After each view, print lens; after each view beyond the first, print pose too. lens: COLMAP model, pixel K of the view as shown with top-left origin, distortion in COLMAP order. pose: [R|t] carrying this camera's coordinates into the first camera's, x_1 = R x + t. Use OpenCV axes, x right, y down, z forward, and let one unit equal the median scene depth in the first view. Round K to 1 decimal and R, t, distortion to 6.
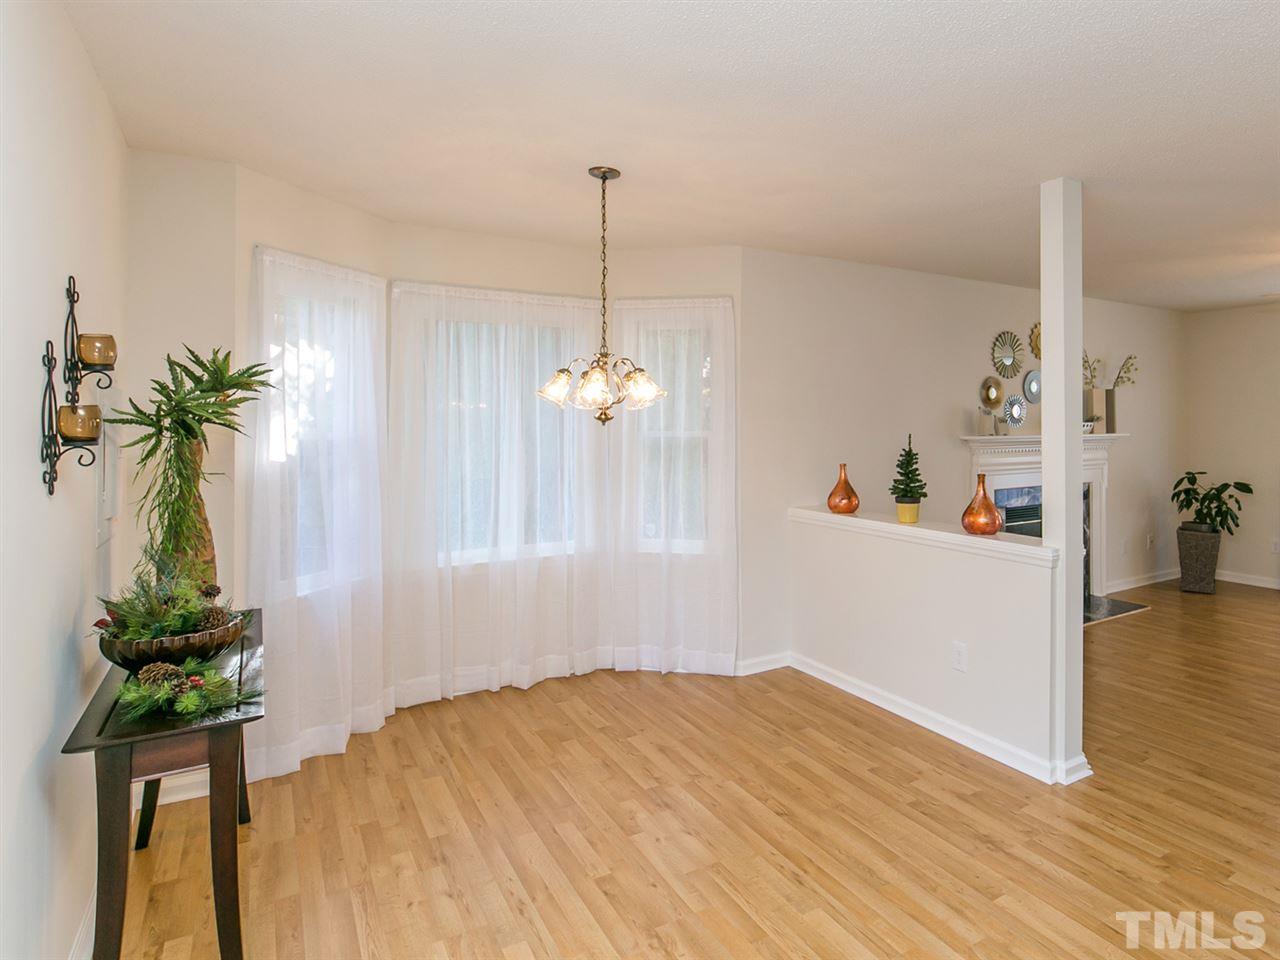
lens RADIAL K [[679.0, 0, 640.0], [0, 679.0, 480.0], [0, 0, 1]] dist [0.001317, 0.000122]
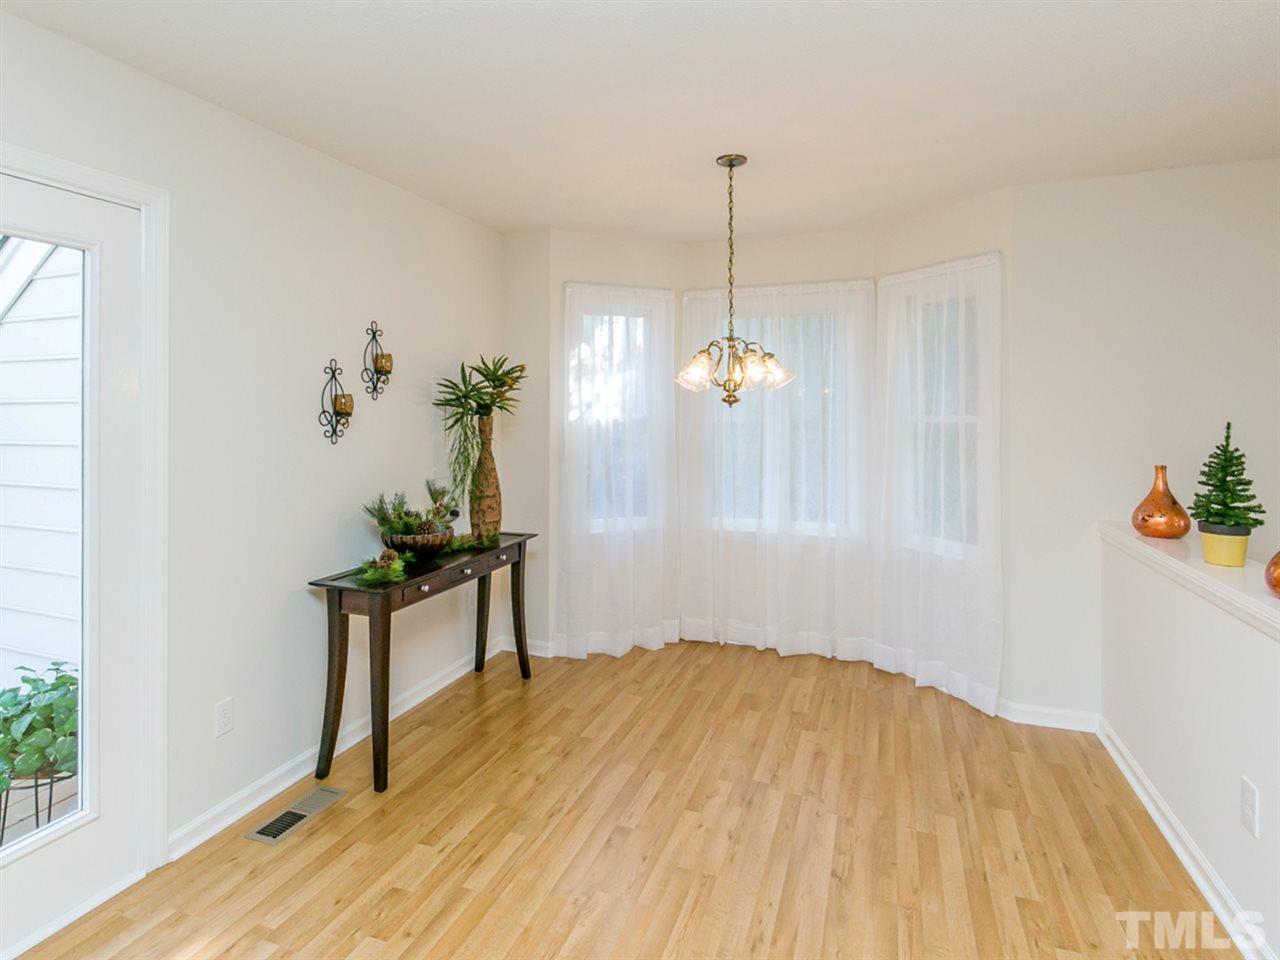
lens RADIAL K [[604.1, 0, 709.6], [0, 604.1, 453.7], [0, 0, 1]] dist [0.002926, -0.000069]
pose [[0.696742, 0.054262, -0.715267, 0.514581], [-0.062846, 0.997918, 0.014486, -0.019617], [0.714564, 0.034859, 0.698702, 0.304901]]
